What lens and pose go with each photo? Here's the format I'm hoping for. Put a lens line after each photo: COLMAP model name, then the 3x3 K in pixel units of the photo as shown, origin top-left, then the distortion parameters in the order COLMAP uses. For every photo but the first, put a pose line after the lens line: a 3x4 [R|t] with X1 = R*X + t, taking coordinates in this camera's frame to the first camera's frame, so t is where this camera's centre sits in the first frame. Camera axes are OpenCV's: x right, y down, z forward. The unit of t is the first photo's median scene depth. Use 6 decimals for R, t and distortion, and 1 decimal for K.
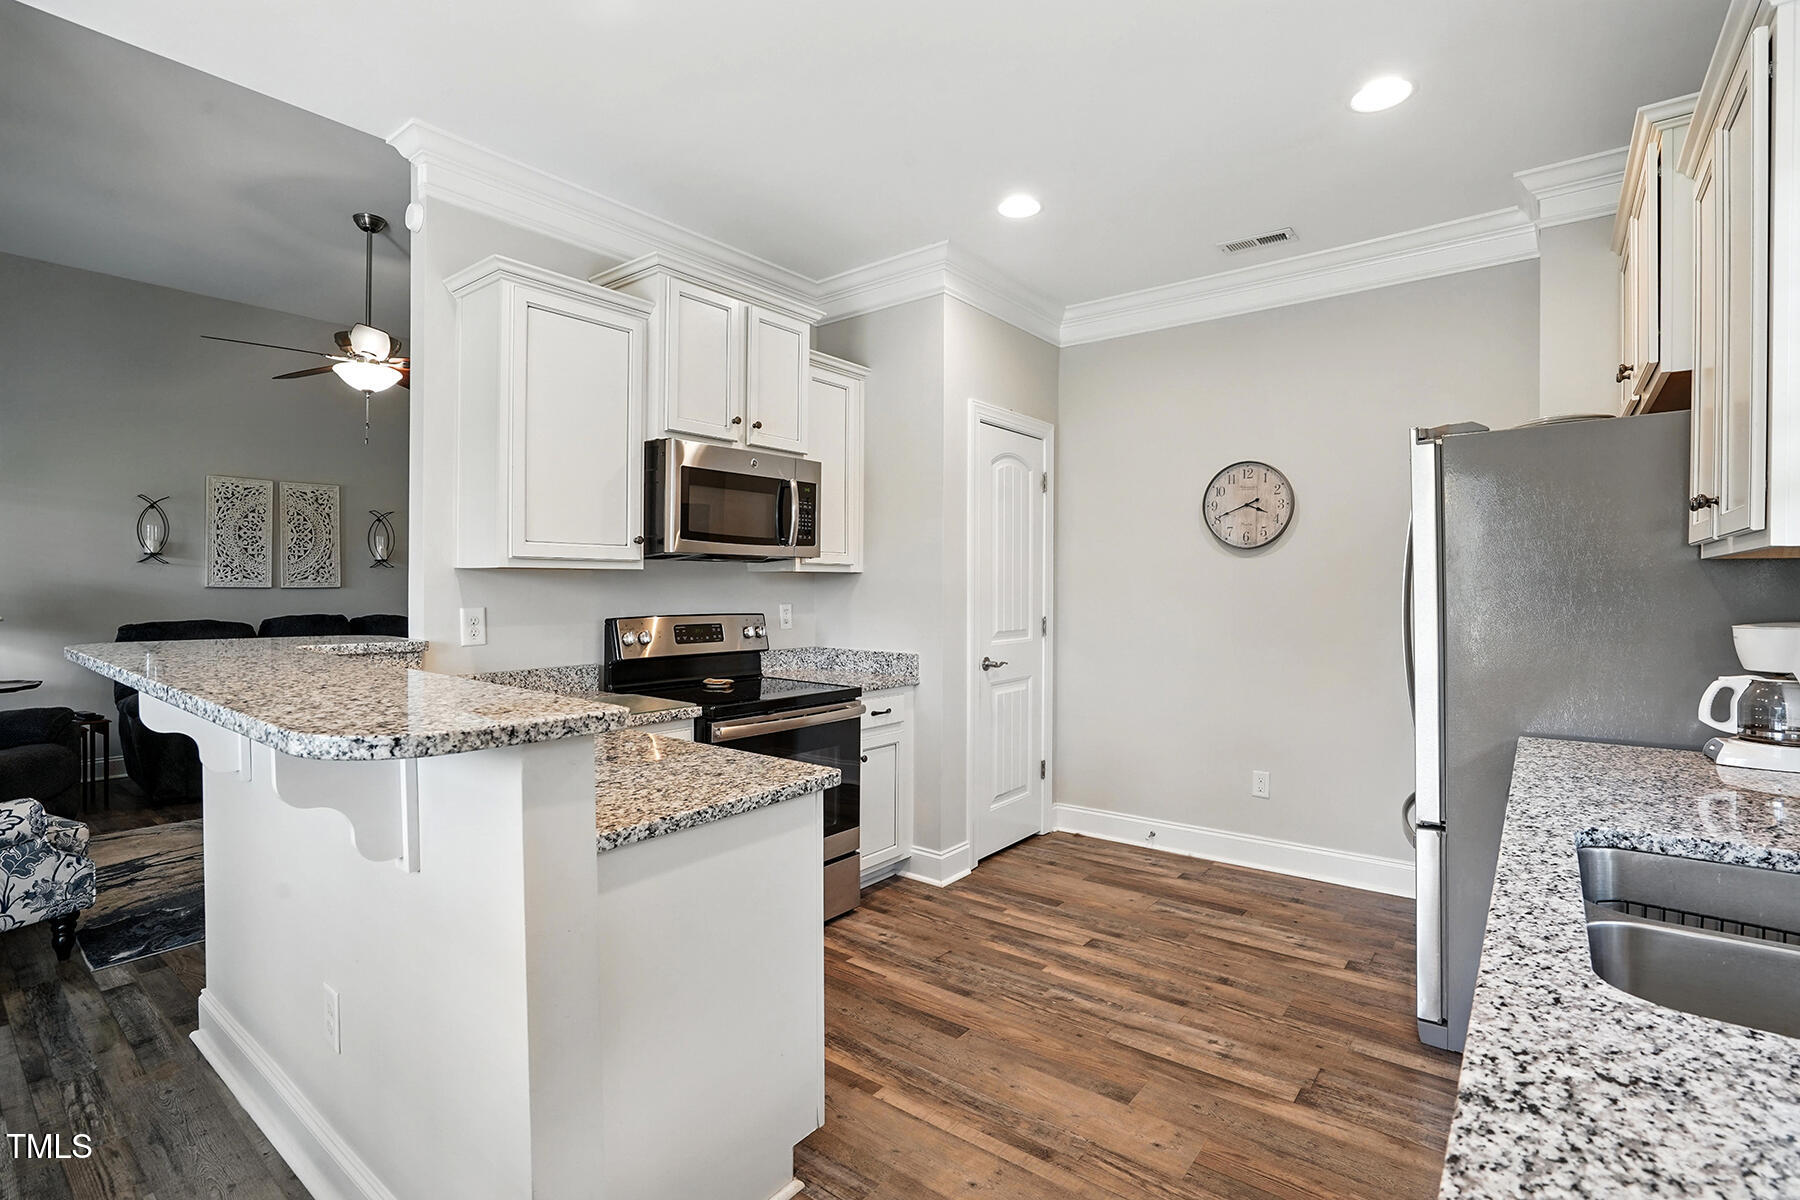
lens RADIAL K [[843.2, 0, 882.4], [0, 843.2, 601.2], [0, 0, 1]] dist [-0.043790, 0.013267]
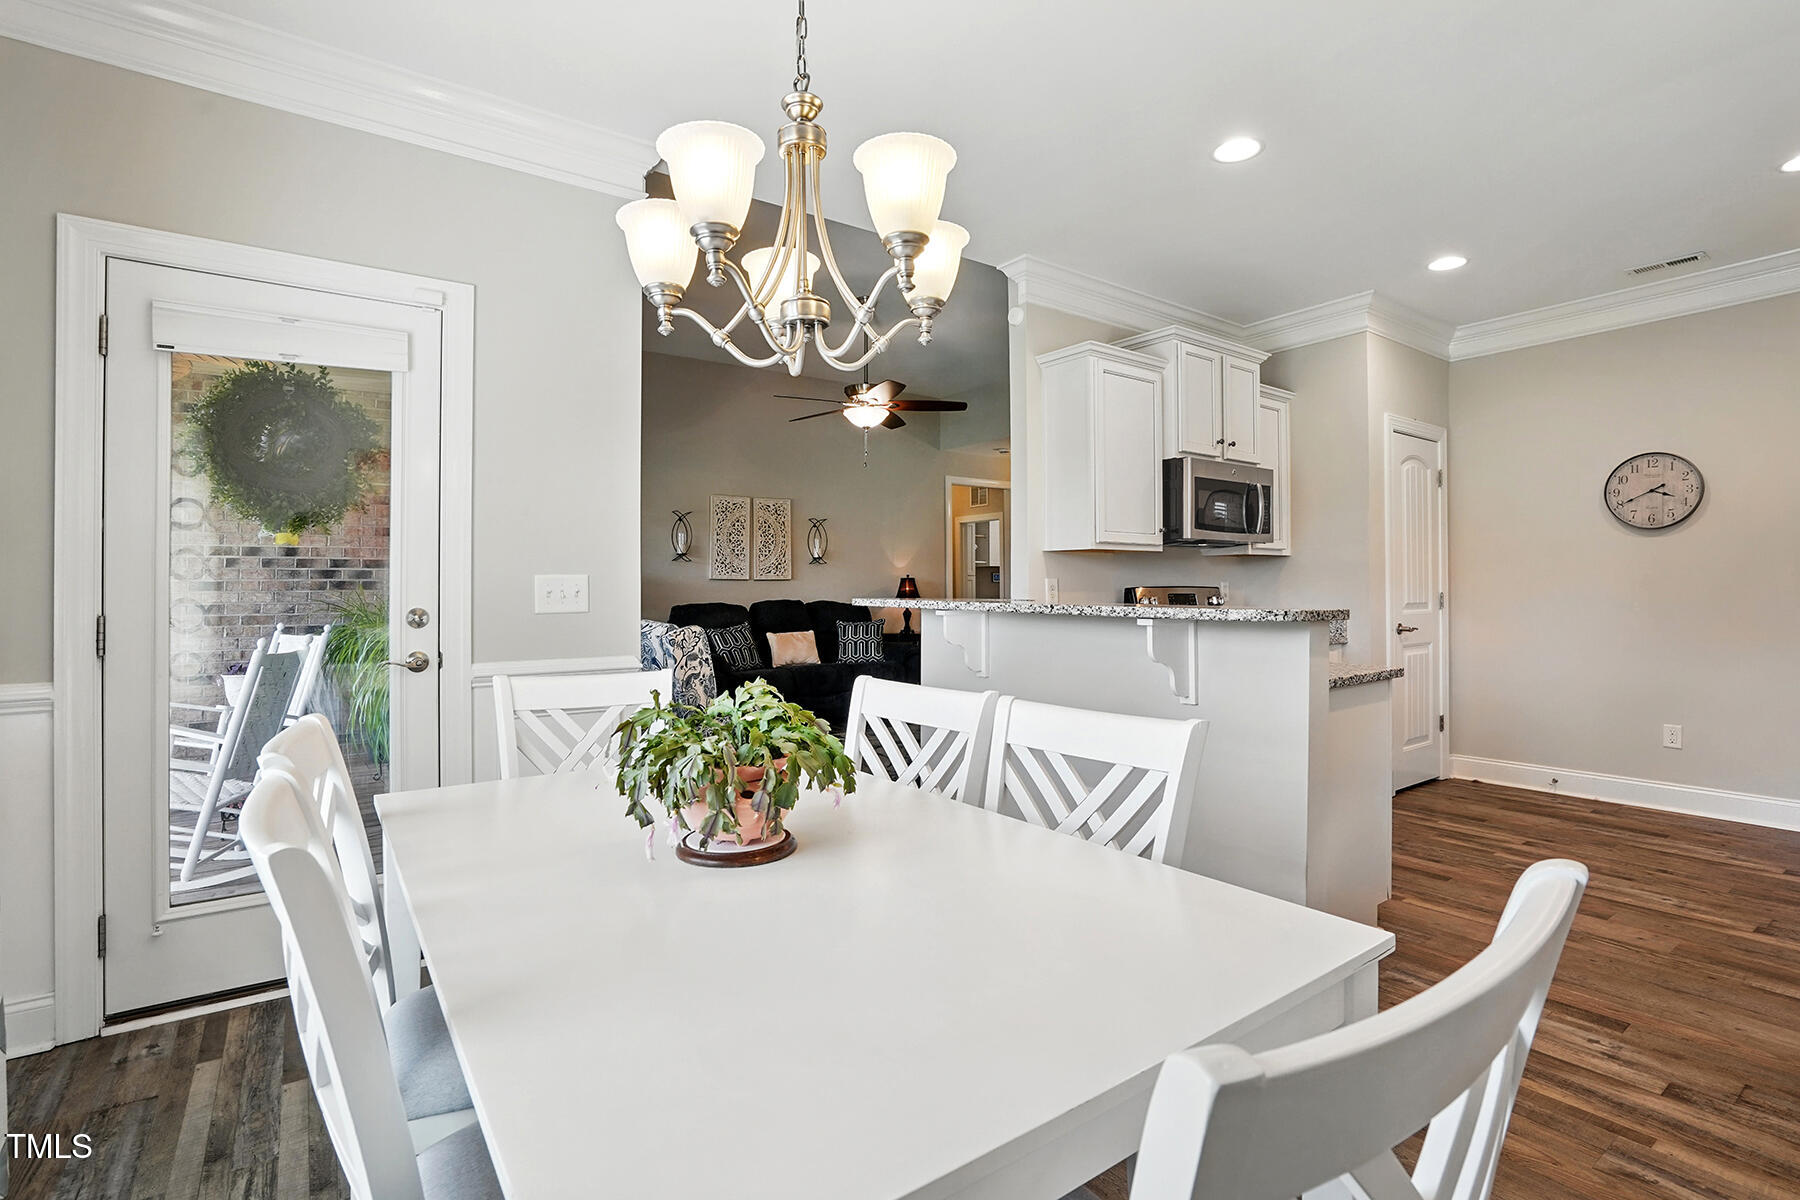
lens RADIAL K [[843.2, 0, 886.3], [0, 843.2, 590.1], [0, 0, 1]] dist [-0.043790, 0.013267]
pose [[0.961704, -0.005443, -0.274034, -0.285868], [0.000610, 0.999843, -0.017719, 0.042743], [0.274088, 0.016873, 0.961557, -0.389732]]
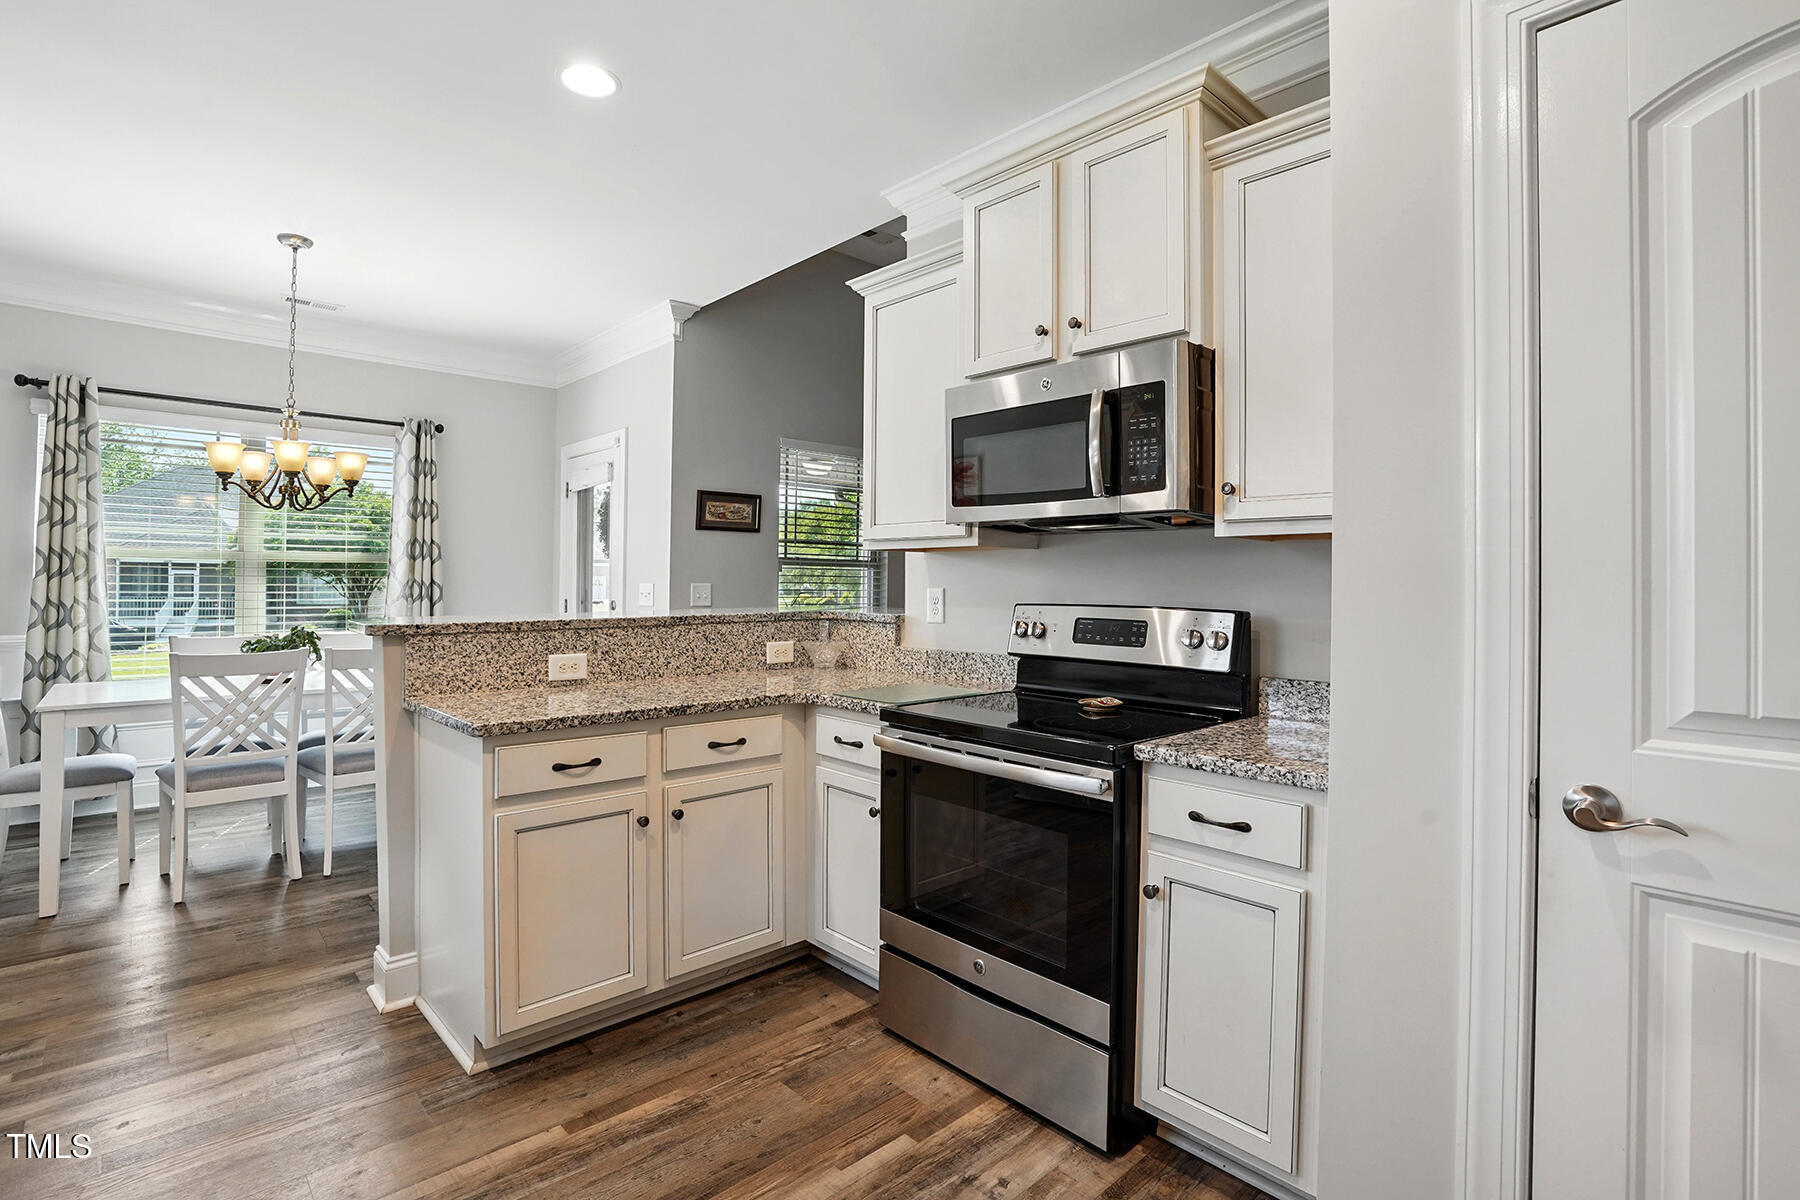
lens RADIAL K [[843.2, 0, 890.5], [0, 843.2, 582.7], [0, 0, 1]] dist [-0.043790, 0.013267]
pose [[-0.142033, -0.005617, -0.989846, 0.483857], [-0.029334, 0.999569, -0.001463, 0.002914], [0.989427, 0.028828, -0.142137, 0.865561]]
